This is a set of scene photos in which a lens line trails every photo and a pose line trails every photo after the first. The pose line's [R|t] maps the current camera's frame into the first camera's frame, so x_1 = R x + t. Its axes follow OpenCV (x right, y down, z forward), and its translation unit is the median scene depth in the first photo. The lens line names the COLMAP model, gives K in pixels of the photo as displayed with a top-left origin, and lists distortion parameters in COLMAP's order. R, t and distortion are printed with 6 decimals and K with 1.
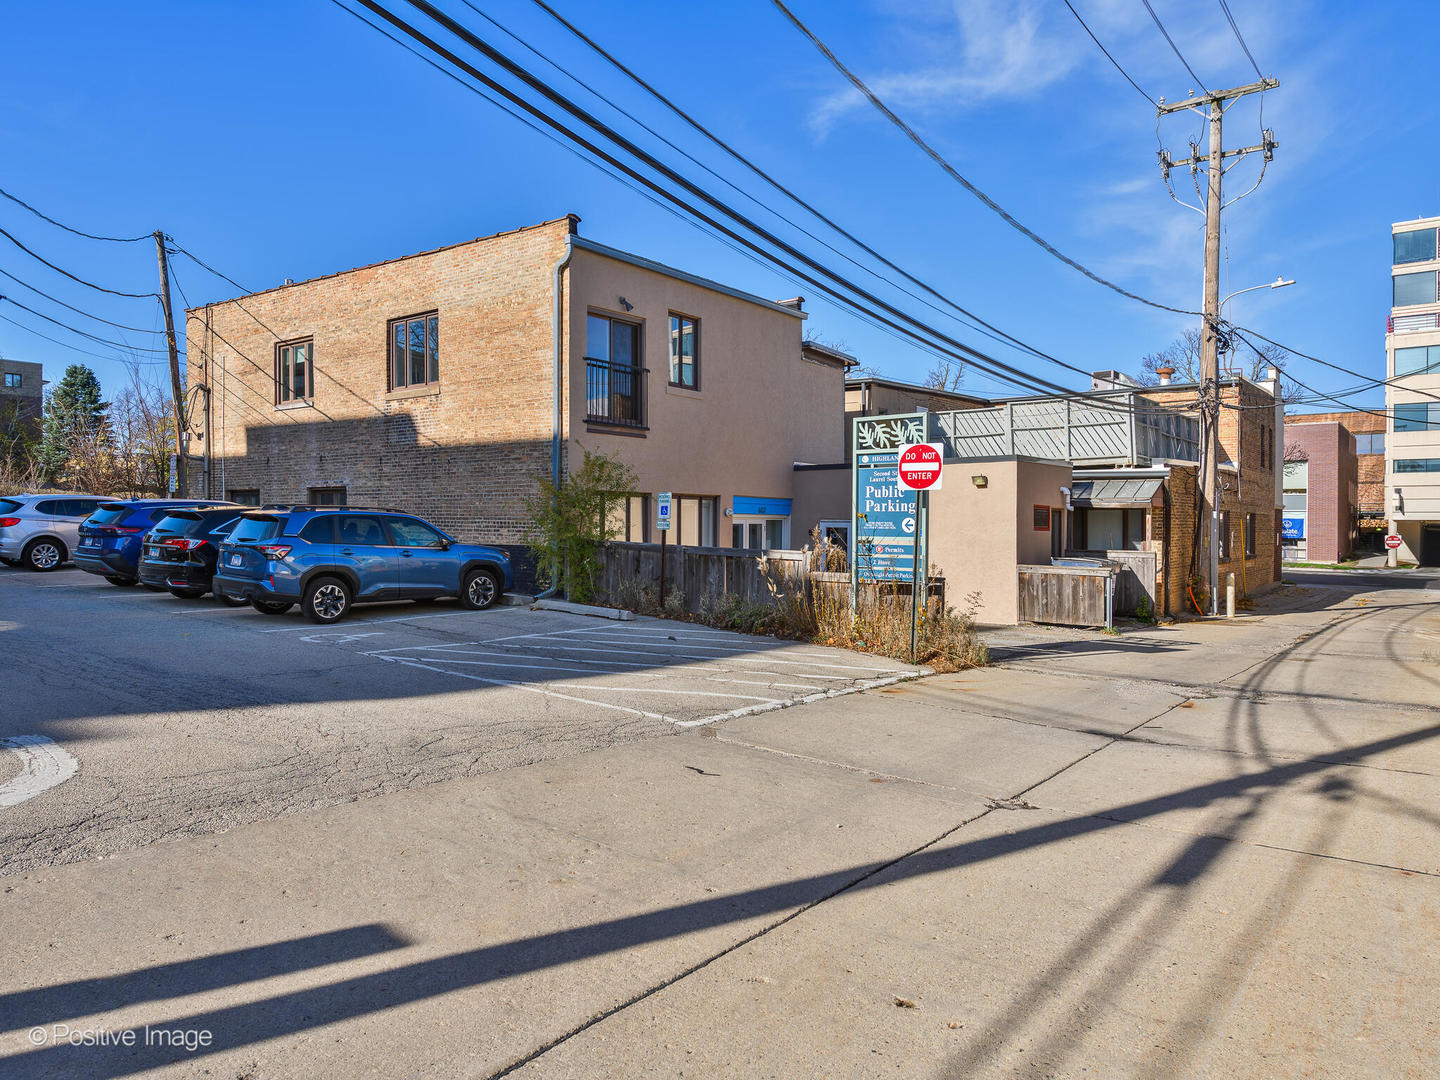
lens RADIAL K [[1015.7, 0, 720.0], [0, 1015.7, 540.0], [0, 0, 1]] dist [-0.003953, -0.001455]
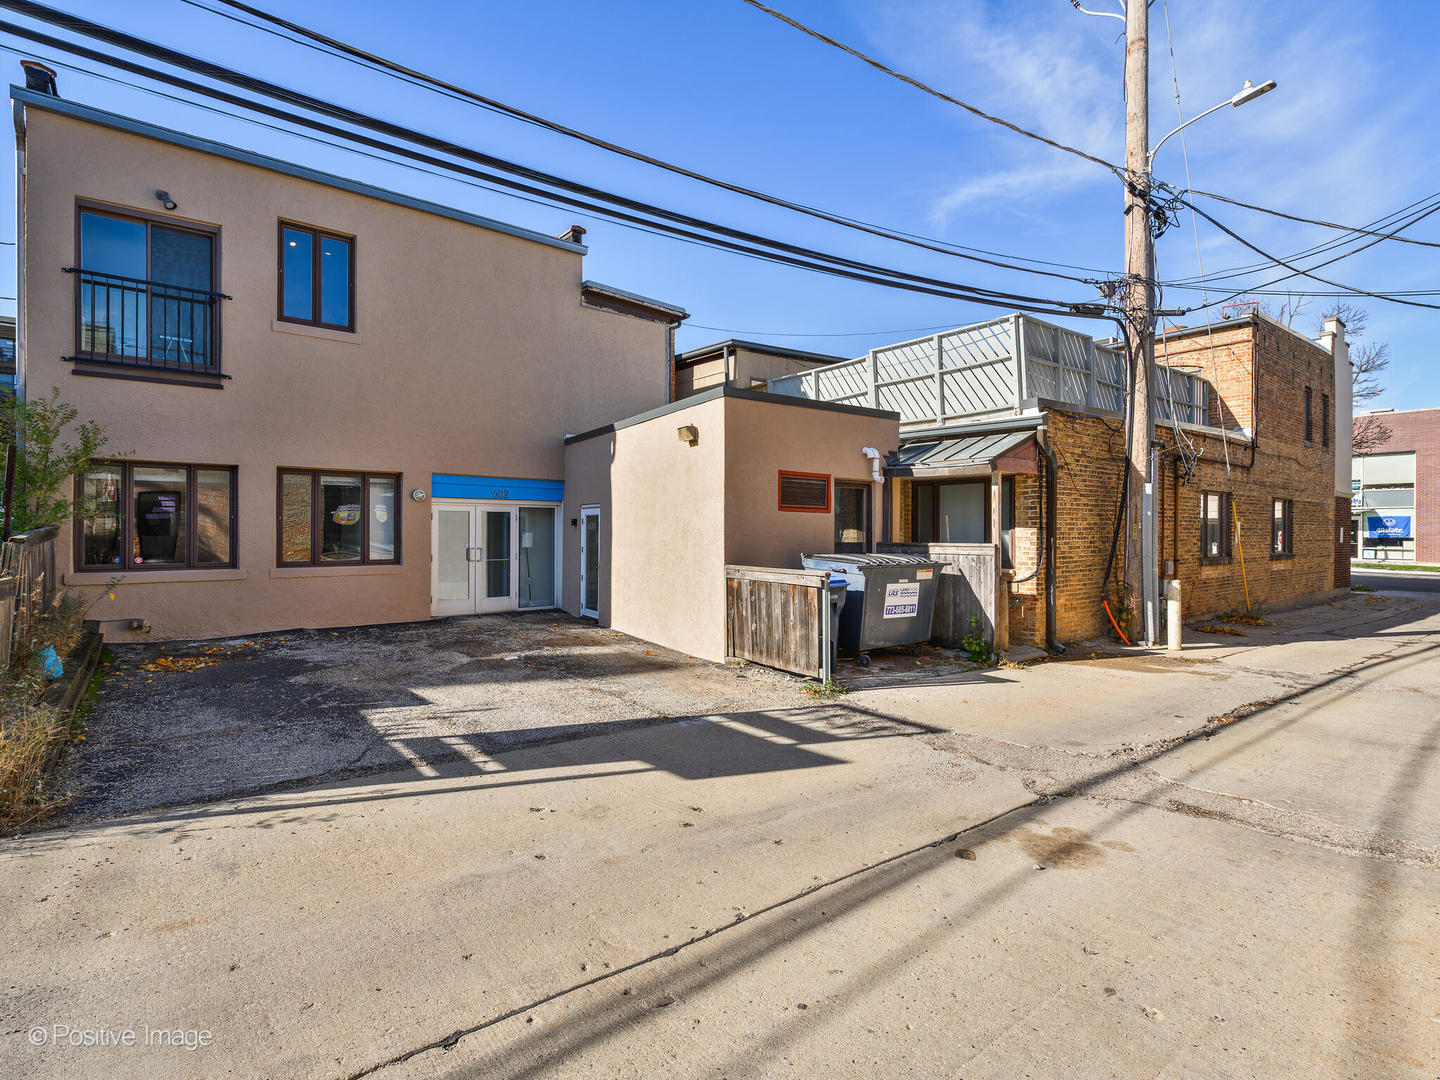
lens RADIAL K [[753.3, 0, 720.0], [0, 753.3, 540.0], [0, 0, 1]] dist [0.003773, -0.000152]
pose [[0.969825, -0.003391, -0.243780, 0.347154], [0.001552, 0.999969, -0.007735, 0.011058], [0.243798, 0.007123, 0.969800, 0.480590]]
